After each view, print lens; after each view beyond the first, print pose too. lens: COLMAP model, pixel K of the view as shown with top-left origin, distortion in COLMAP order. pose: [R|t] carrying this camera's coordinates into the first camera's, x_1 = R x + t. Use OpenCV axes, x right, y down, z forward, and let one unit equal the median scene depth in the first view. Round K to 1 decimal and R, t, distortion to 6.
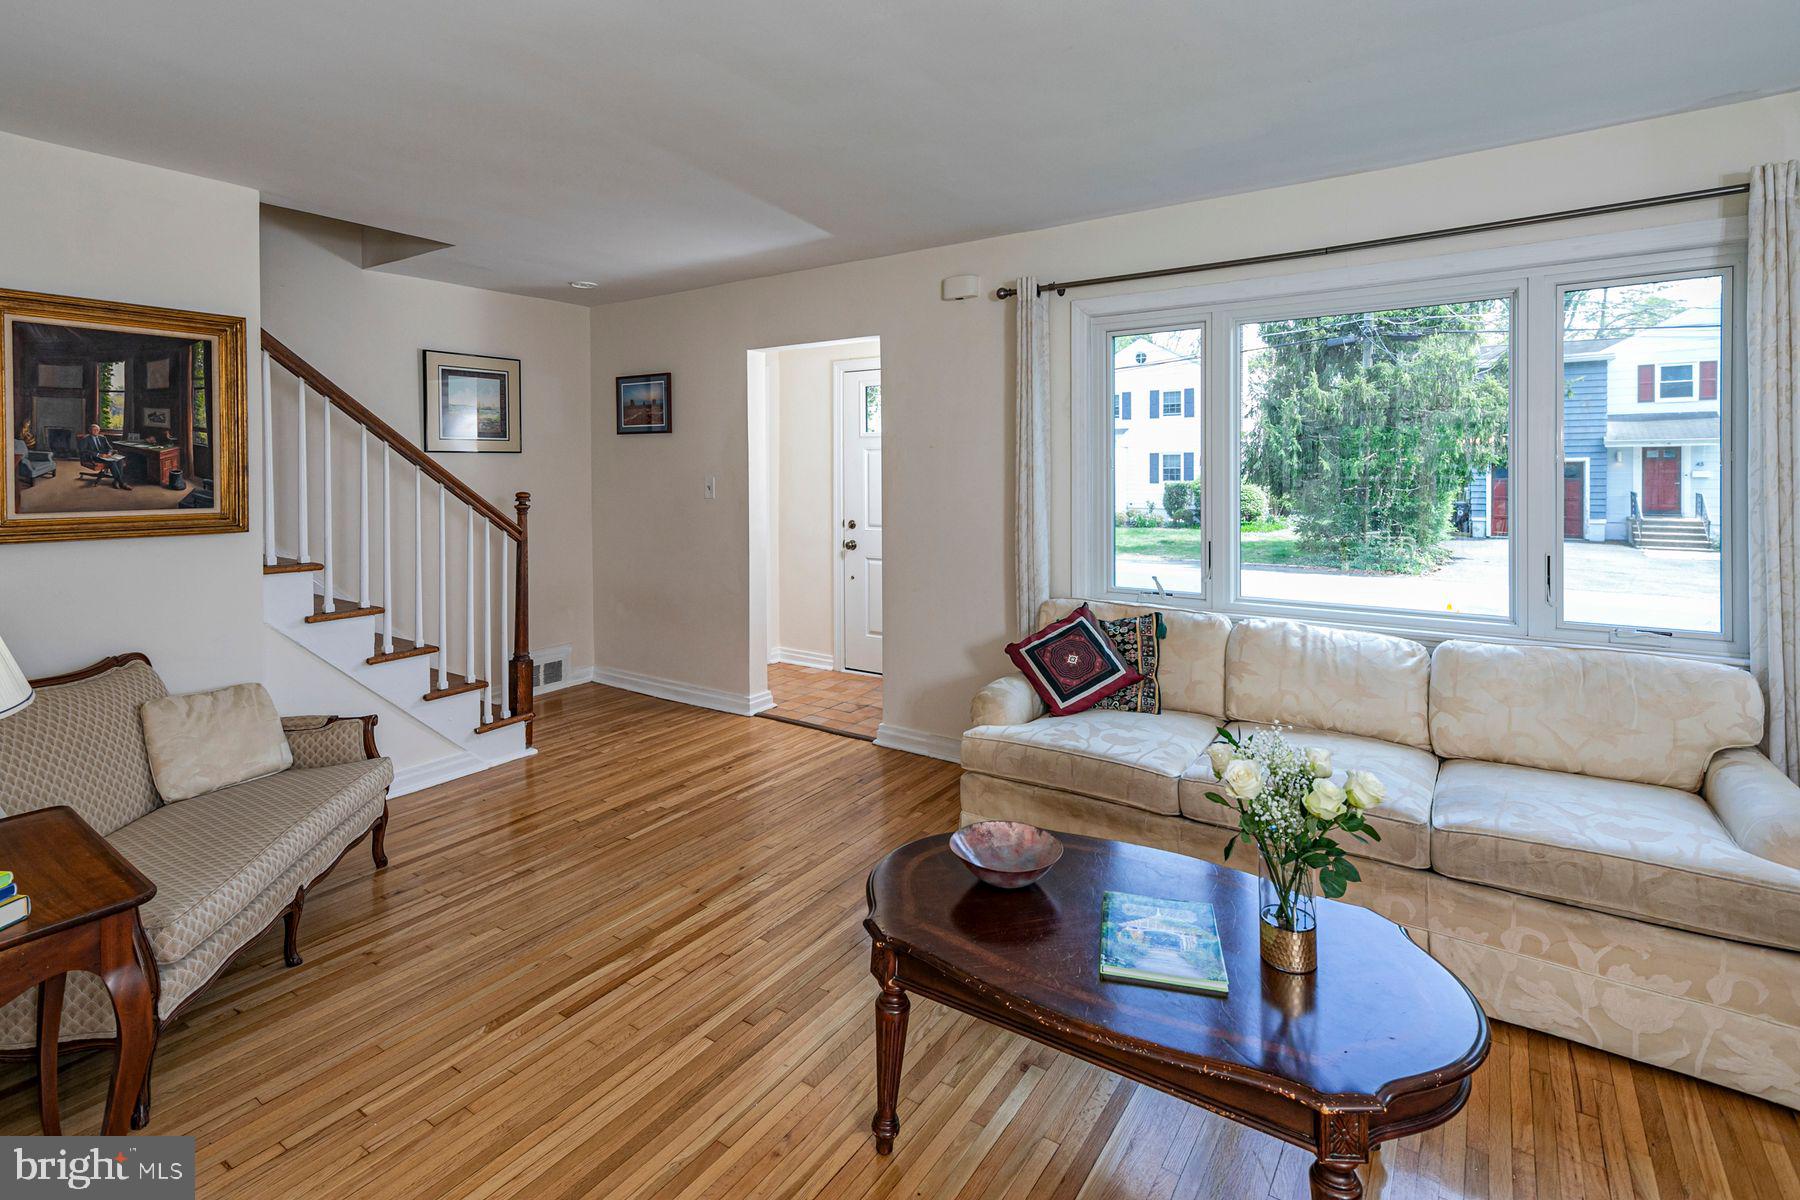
lens RADIAL K [[832.0, 0, 888.6], [0, 832.0, 478.2], [0, 0, 1]] dist [0.012821, -0.000466]
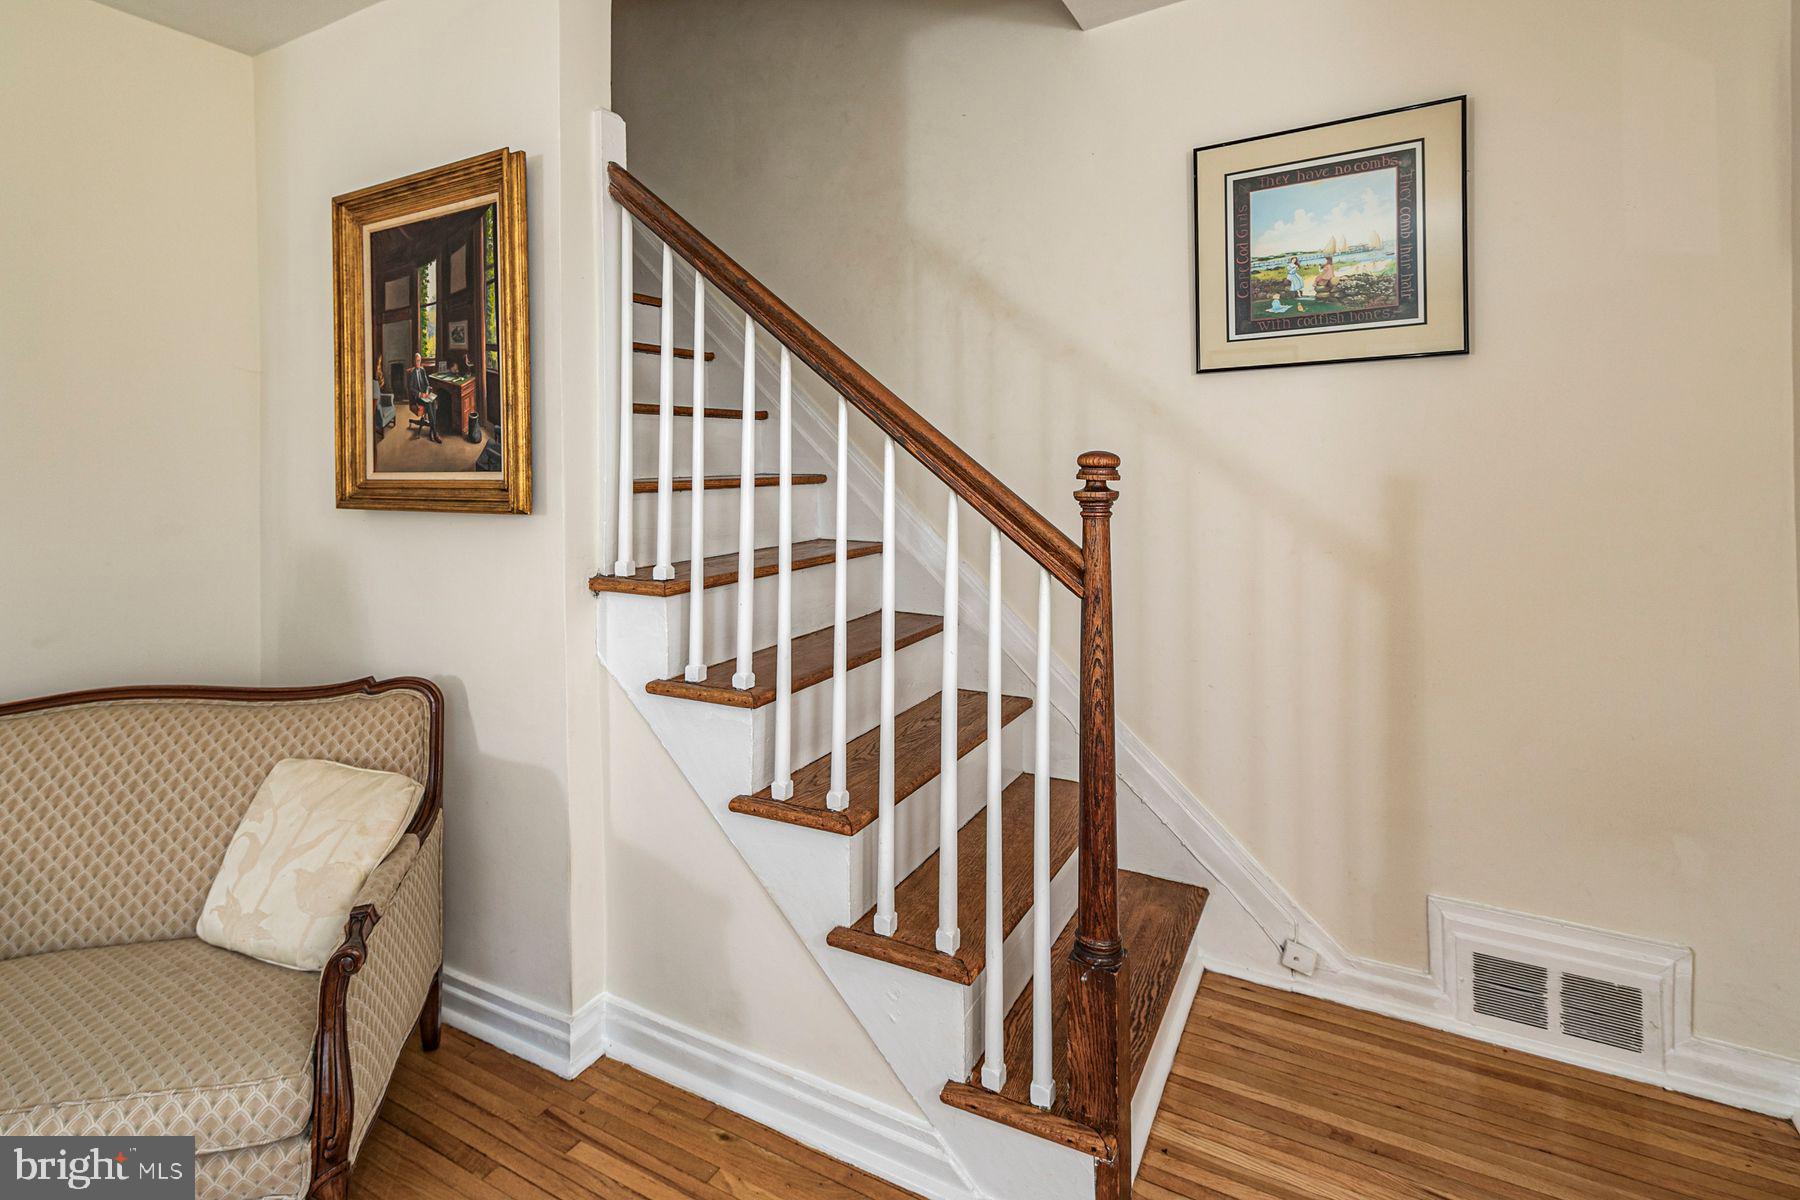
lens RADIAL K [[877.4, 0, 879.9], [0, 877.4, 471.1], [0, 0, 1]] dist [0.013087, -0.000440]
pose [[0.080699, 0.004572, -0.996728, -0.137256], [0.000097, 0.999989, 0.004595, 0.032129], [0.996739, -0.000468, 0.080697, 1.232336]]
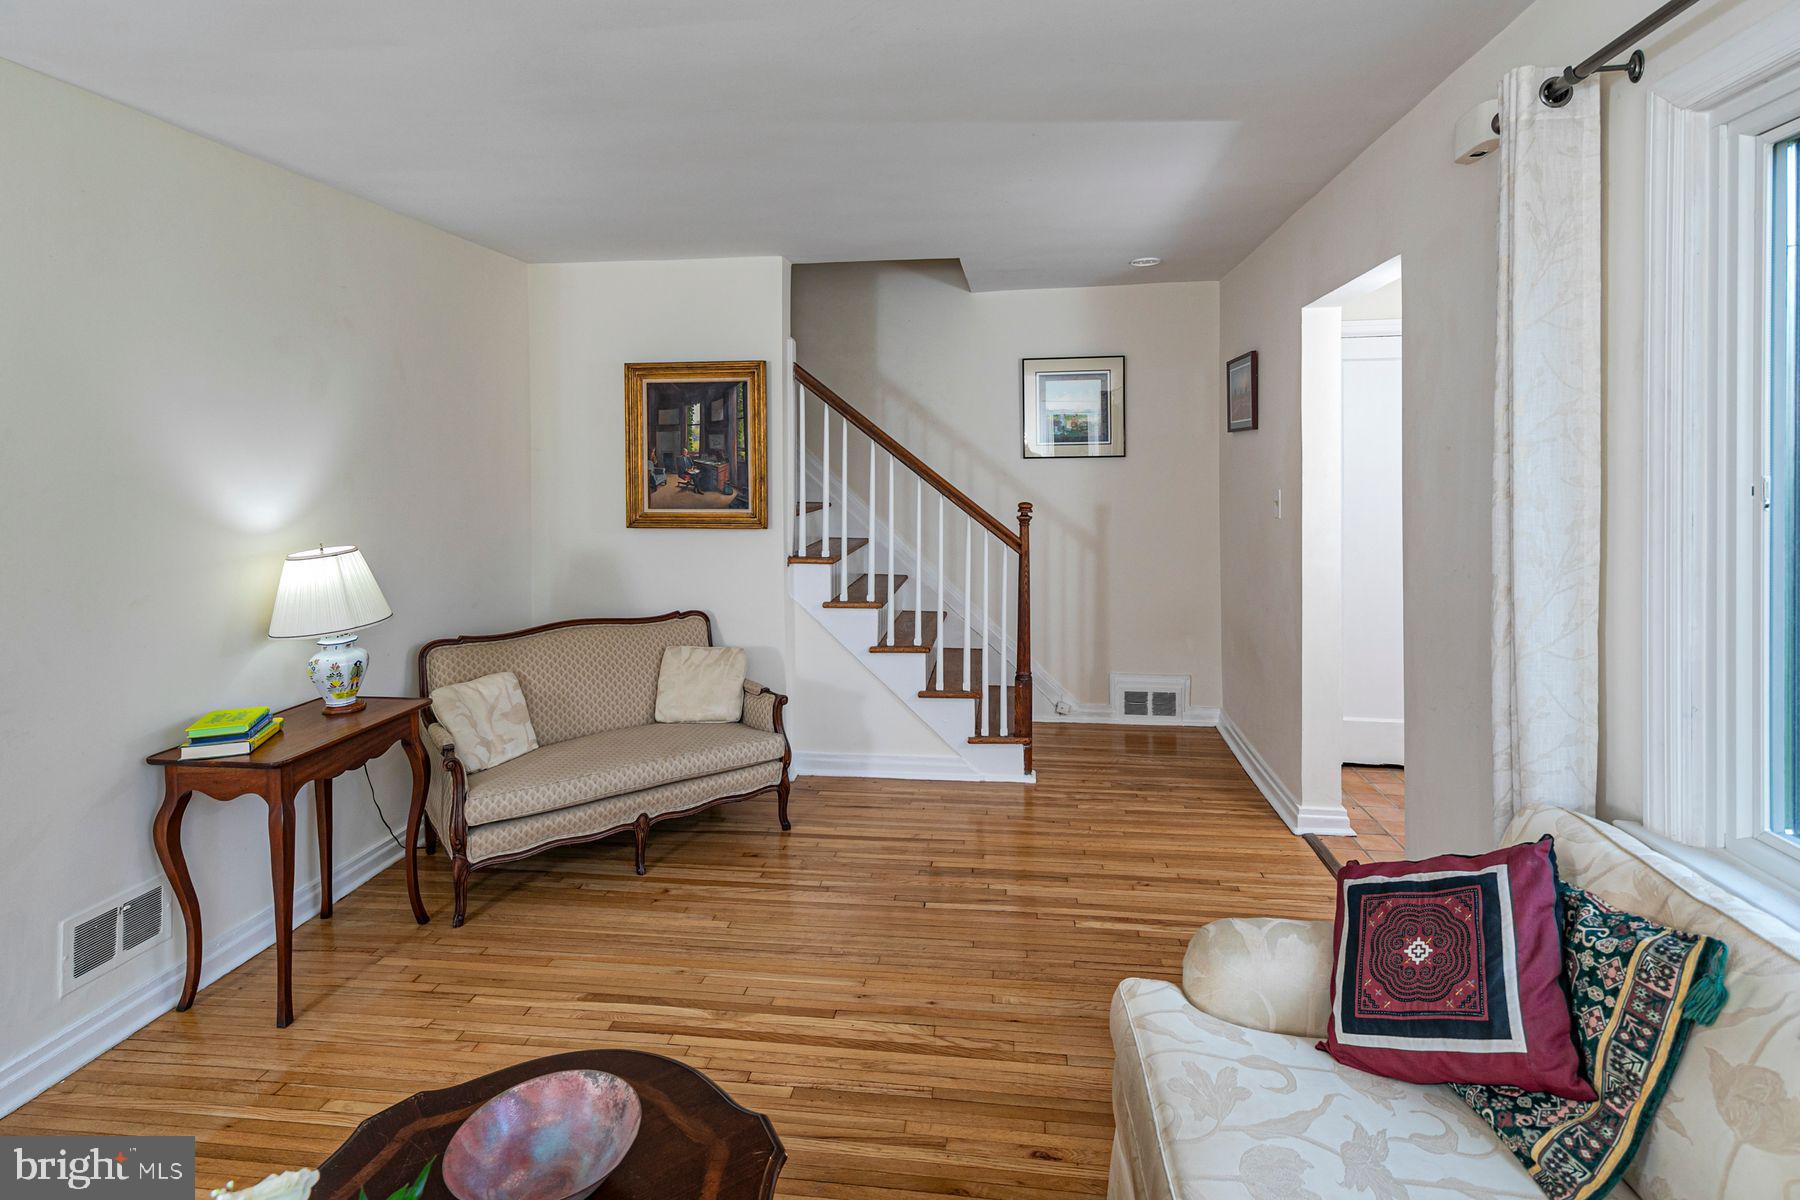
lens RADIAL K [[877.4, 0, 921.5], [0, 877.4, 477.9], [0, 0, 1]] dist [0.013087, -0.000440]
pose [[0.472007, 0.013854, -0.881486, 0.529489], [-0.004400, 0.999901, 0.013359, -0.032593], [0.881584, -0.002427, 0.472022, 0.595880]]
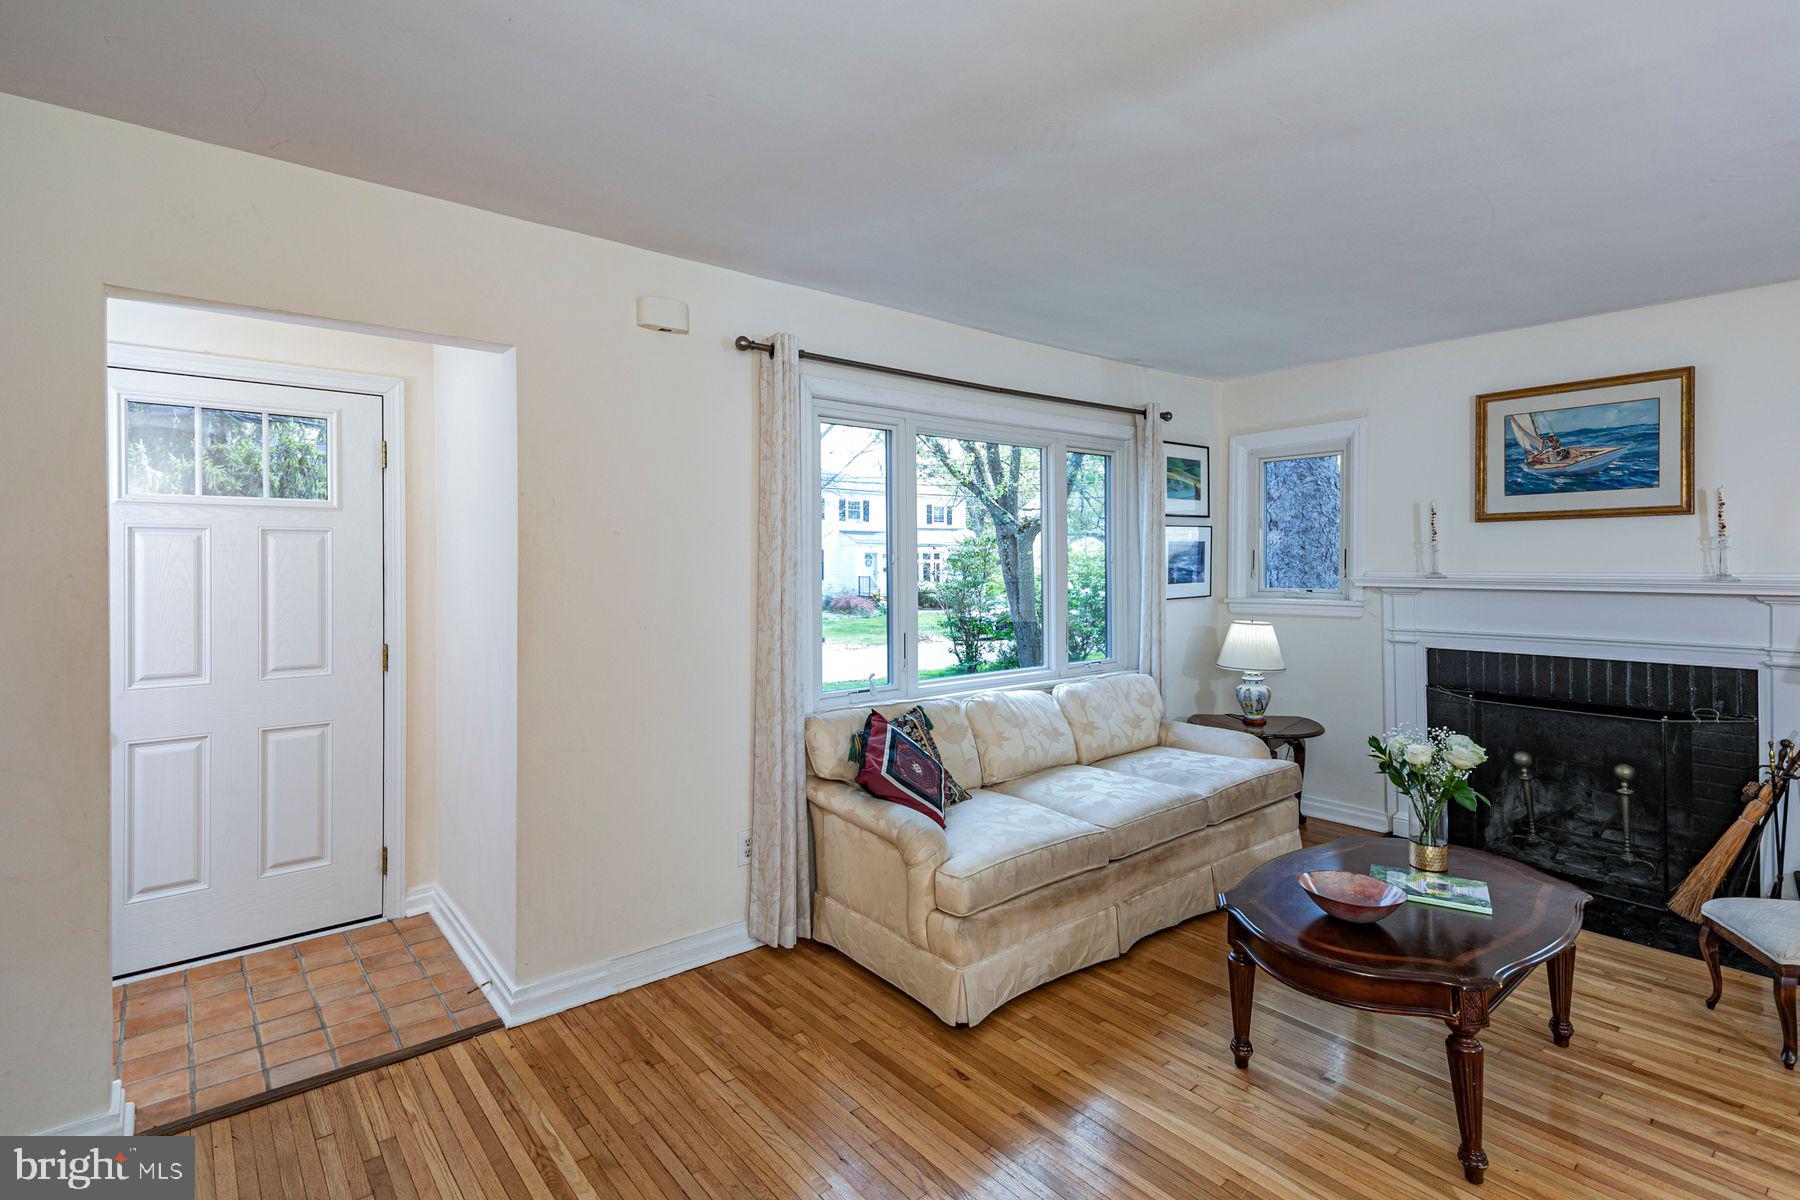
lens RADIAL K [[877.4, 0, 872.6], [0, 877.4, 564.0], [0, 0, 1]] dist [0.013087, -0.000440]
pose [[0.304757, 0.007022, 0.952404, -0.778543], [0.008013, 0.999919, -0.009936, -0.002771], [-0.952396, 0.010659, 0.304676, 0.787268]]
